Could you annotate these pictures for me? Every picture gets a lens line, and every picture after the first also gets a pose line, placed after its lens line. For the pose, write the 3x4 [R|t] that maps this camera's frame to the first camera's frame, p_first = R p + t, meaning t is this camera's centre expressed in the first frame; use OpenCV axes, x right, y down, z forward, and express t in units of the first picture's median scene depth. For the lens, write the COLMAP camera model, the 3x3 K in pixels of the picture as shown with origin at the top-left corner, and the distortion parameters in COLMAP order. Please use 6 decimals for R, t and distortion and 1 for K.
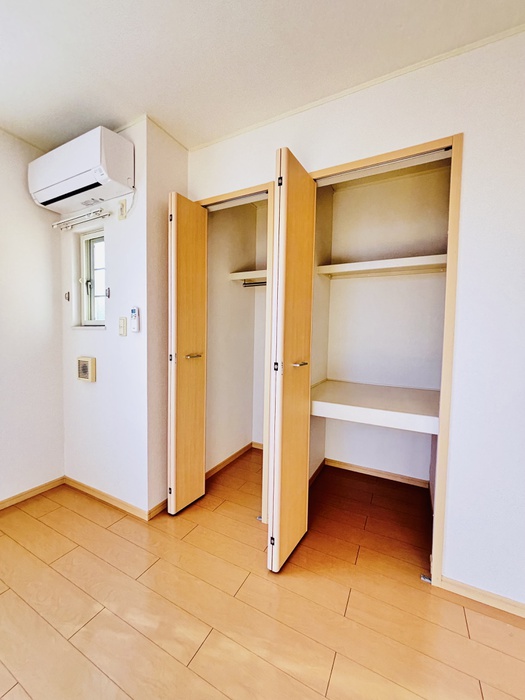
lens RADIAL K [[282.4, 0, 262.5], [0, 282.4, 350.0], [0, 0, 1]] dist [0.000328, 0.000017]
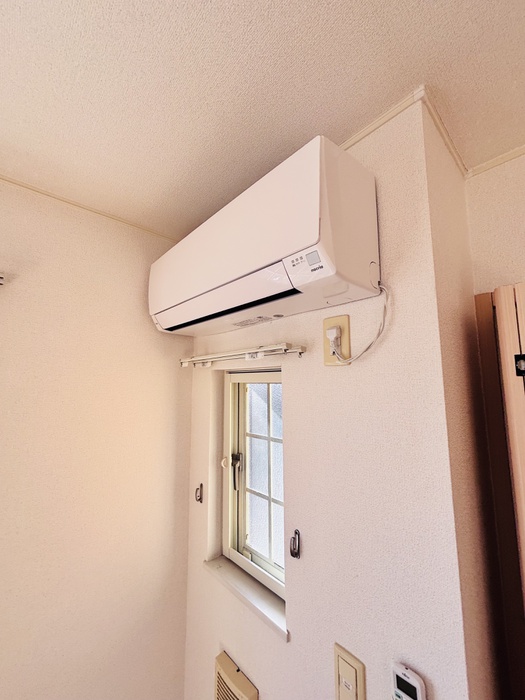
lens RADIAL K [[282.4, 0, 262.5], [0, 282.4, 350.0], [0, 0, 1]] dist [0.000328, 0.000017]
pose [[0.942547, -0.058991, -0.328825, -0.401865], [0.001981, 0.985256, -0.171075, -0.360213], [0.334069, 0.160595, 0.928766, 0.525041]]
